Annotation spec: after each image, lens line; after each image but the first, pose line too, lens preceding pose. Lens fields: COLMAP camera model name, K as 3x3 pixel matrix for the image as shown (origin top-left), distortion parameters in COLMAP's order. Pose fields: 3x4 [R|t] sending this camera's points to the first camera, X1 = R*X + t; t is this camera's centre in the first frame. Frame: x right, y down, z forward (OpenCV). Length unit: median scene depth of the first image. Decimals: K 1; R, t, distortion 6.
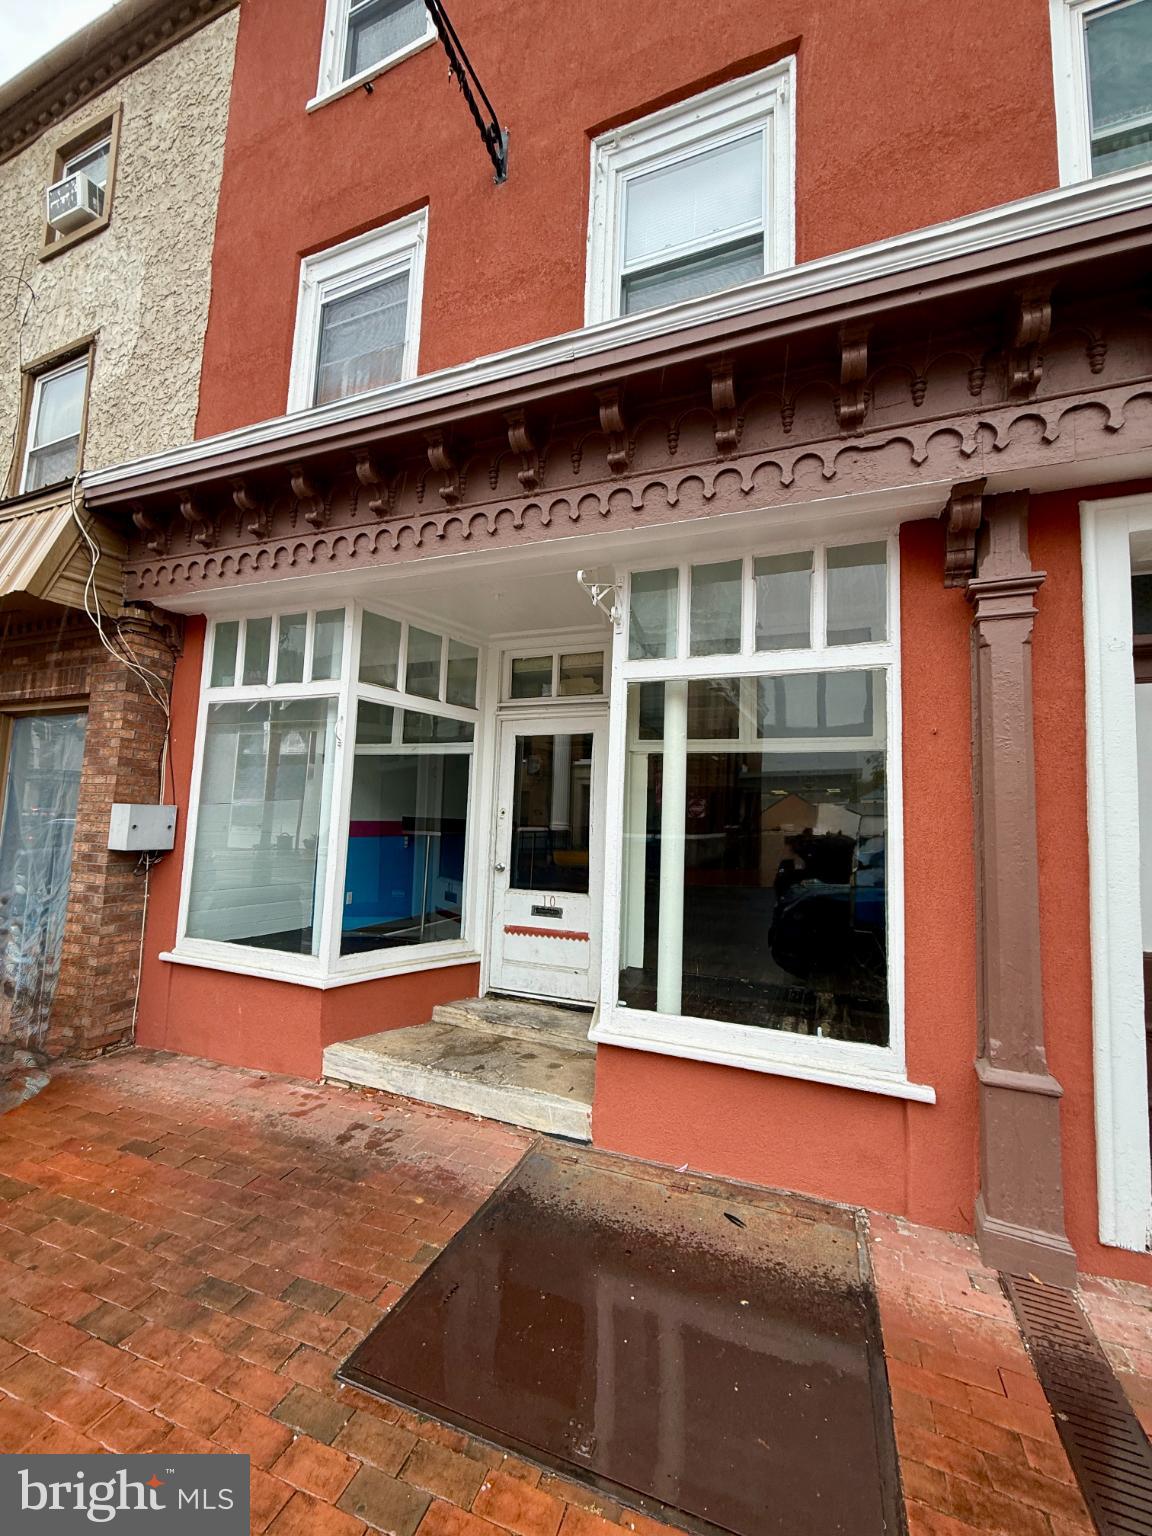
lens RADIAL K [[613.3, 0, 571.2], [0, 613.3, 758.0], [0, 0, 1]] dist [-0.001957, 0.000639]
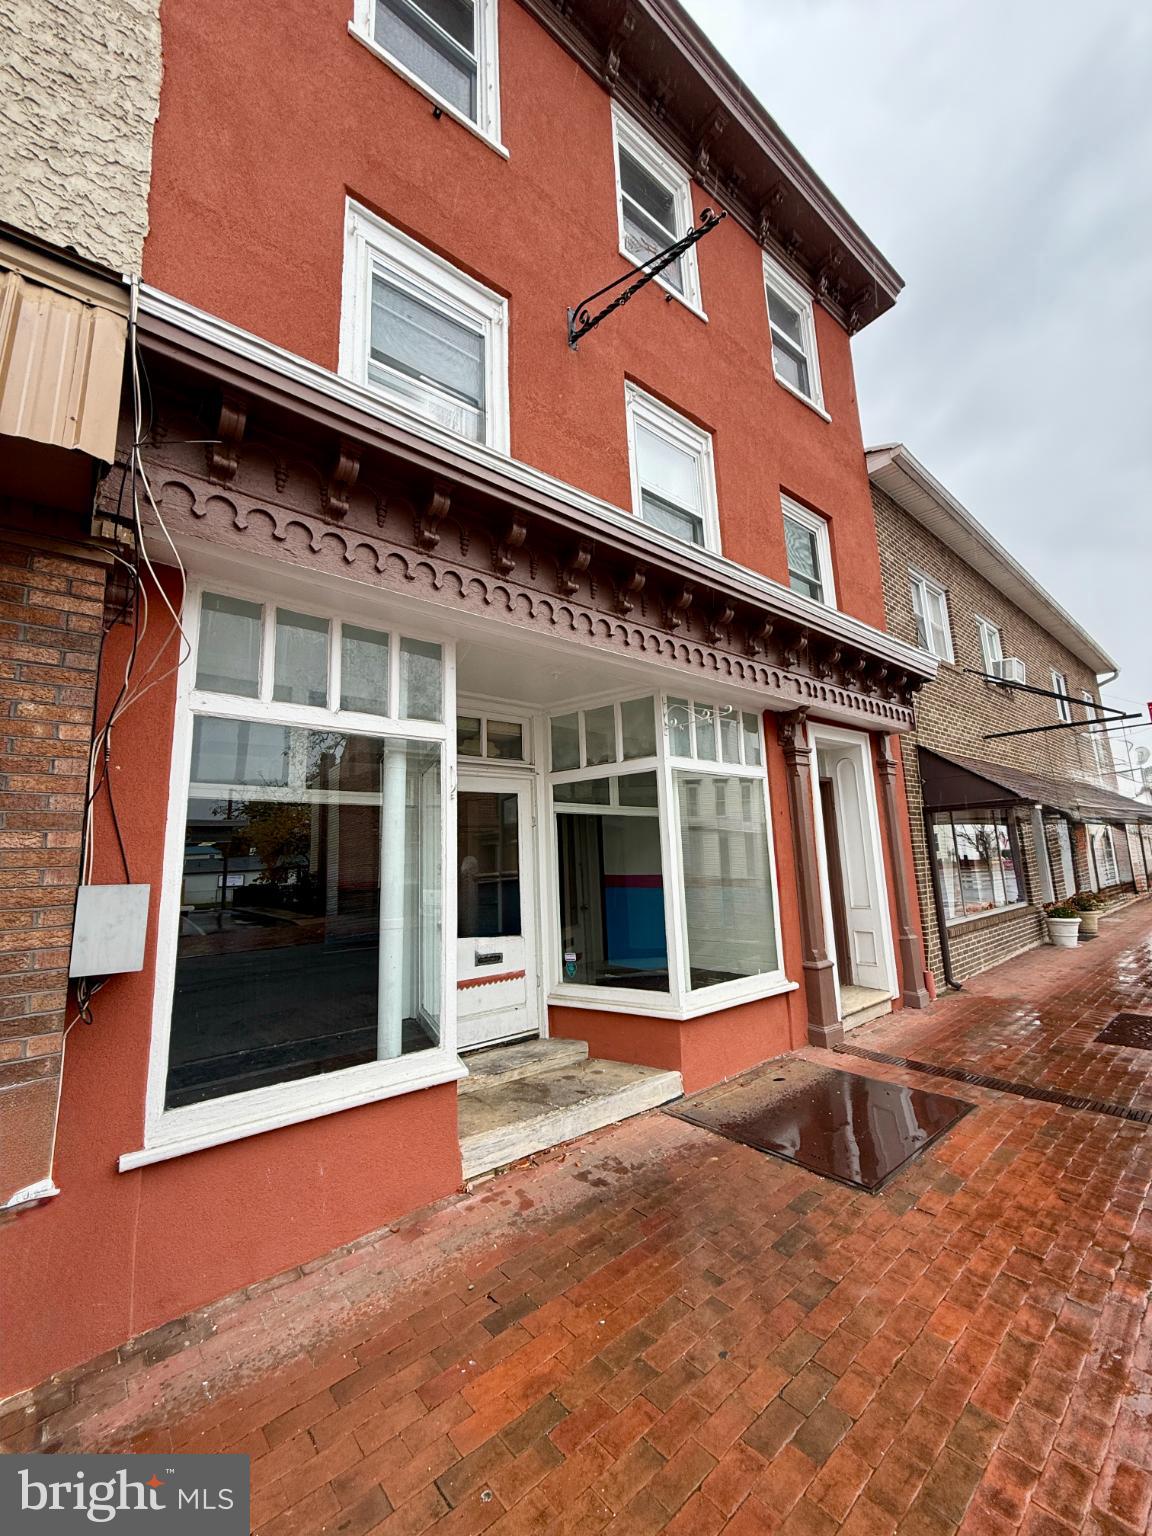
lens RADIAL K [[613.3, 0, 574.9], [0, 613.3, 760.7], [0, 0, 1]] dist [-0.001957, 0.000639]
pose [[0.473027, 0.101797, 0.875147, -1.082073], [-0.033152, 0.994656, -0.097779, 0.006303], [-0.880424, 0.017239, 0.473874, 0.414406]]
